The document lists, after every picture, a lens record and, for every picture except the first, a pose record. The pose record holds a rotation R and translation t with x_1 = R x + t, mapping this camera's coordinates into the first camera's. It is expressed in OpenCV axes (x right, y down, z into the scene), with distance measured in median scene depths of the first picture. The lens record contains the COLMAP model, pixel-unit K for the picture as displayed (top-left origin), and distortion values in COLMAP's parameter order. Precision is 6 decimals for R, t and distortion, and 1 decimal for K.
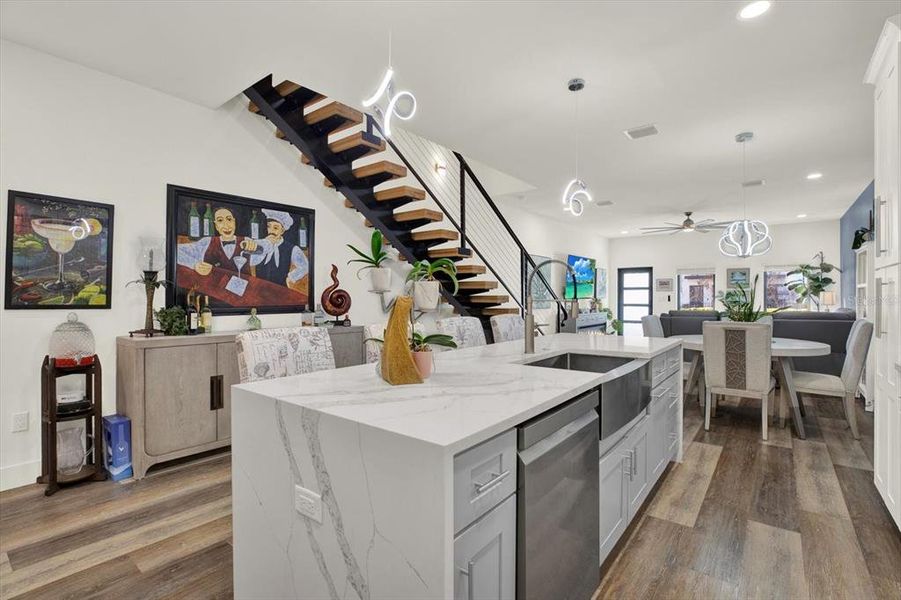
lens RADIAL K [[427.7, 0, 449.2], [0, 427.7, 297.7], [0, 0, 1]] dist [-0.035334, 0.000807]
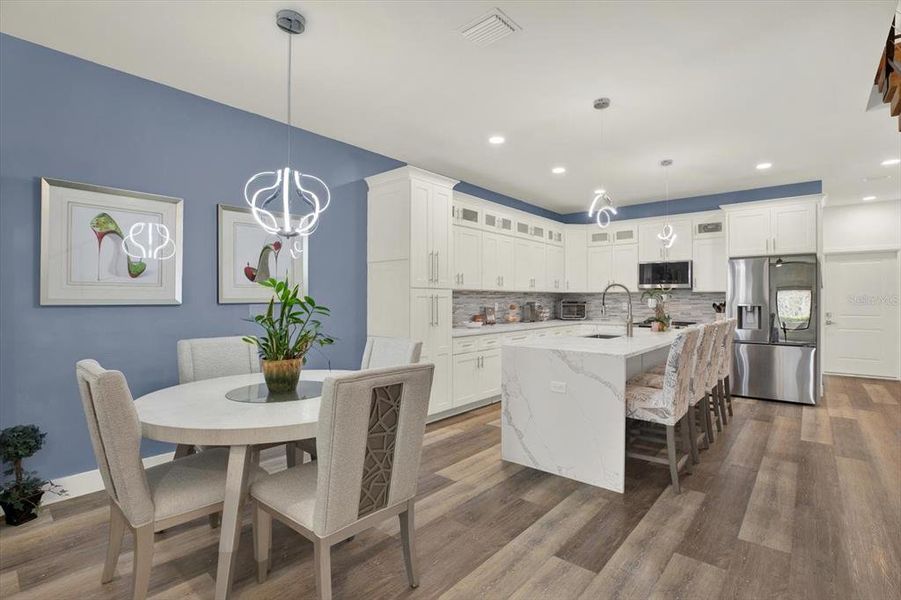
lens RADIAL K [[427.7, 0, 449.2], [0, 427.7, 297.7], [0, 0, 1]] dist [-0.035334, 0.000807]
pose [[-0.998430, 0.000112, 0.056021, 0.519690], [0.000125, 1.000000, 0.000234, -0.021055], [-0.056021, 0.000241, -0.998430, 1.743843]]
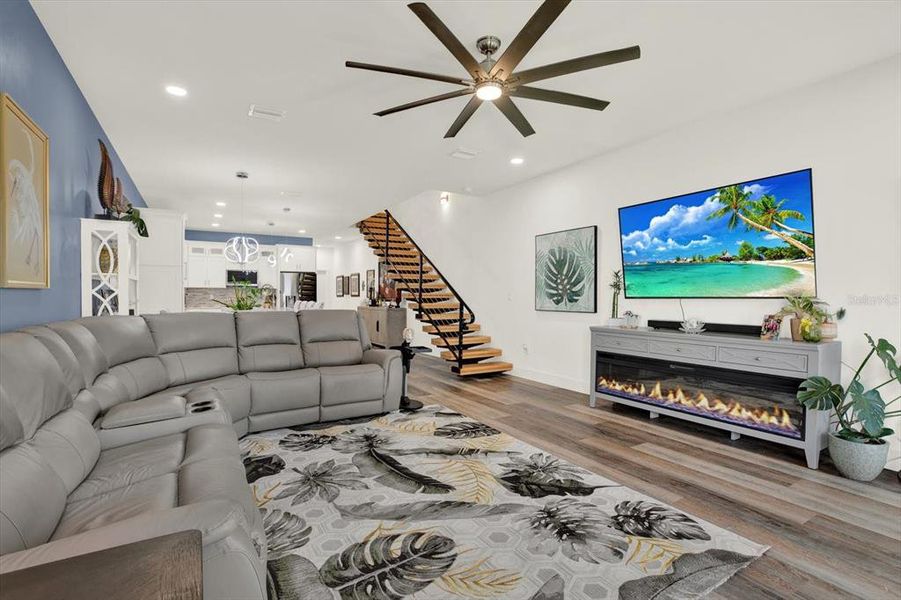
lens RADIAL K [[420.2, 0, 451.7], [0, 420.2, 303.6], [0, 0, 1]] dist [-0.041737, 0.000021]
pose [[-0.353296, 0.016527, -0.935366, 1.904944], [-0.005401, 0.999791, 0.019705, -0.001106], [0.935496, 0.012014, -0.353133, 2.339389]]
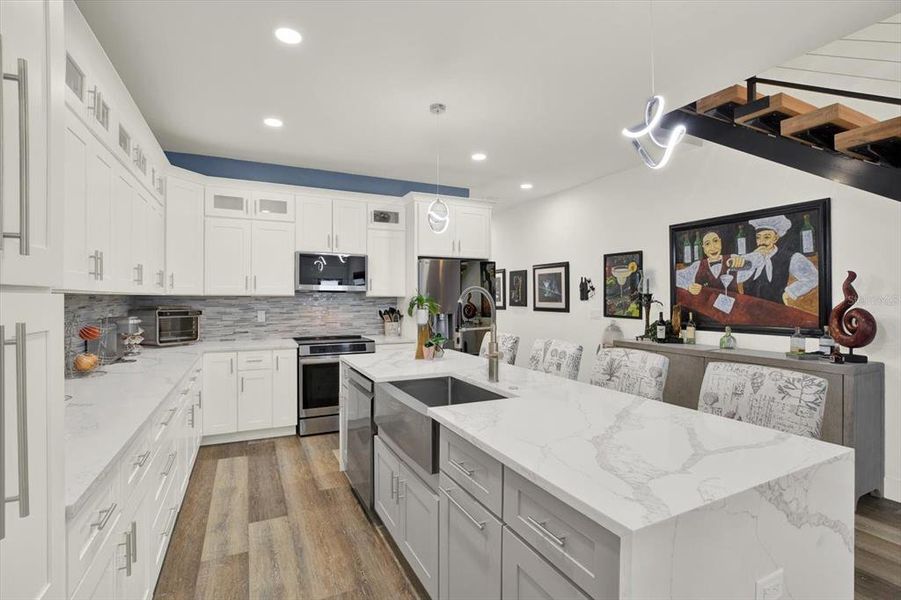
lens RADIAL K [[427.7, 0, 449.2], [0, 427.7, 297.7], [0, 0, 1]] dist [-0.035334, 0.000807]
pose [[-0.442934, -0.001836, -0.896553, 0.700274], [-0.002566, 0.999996, -0.000780, -0.038970], [0.896551, 0.001955, -0.442937, 0.842722]]
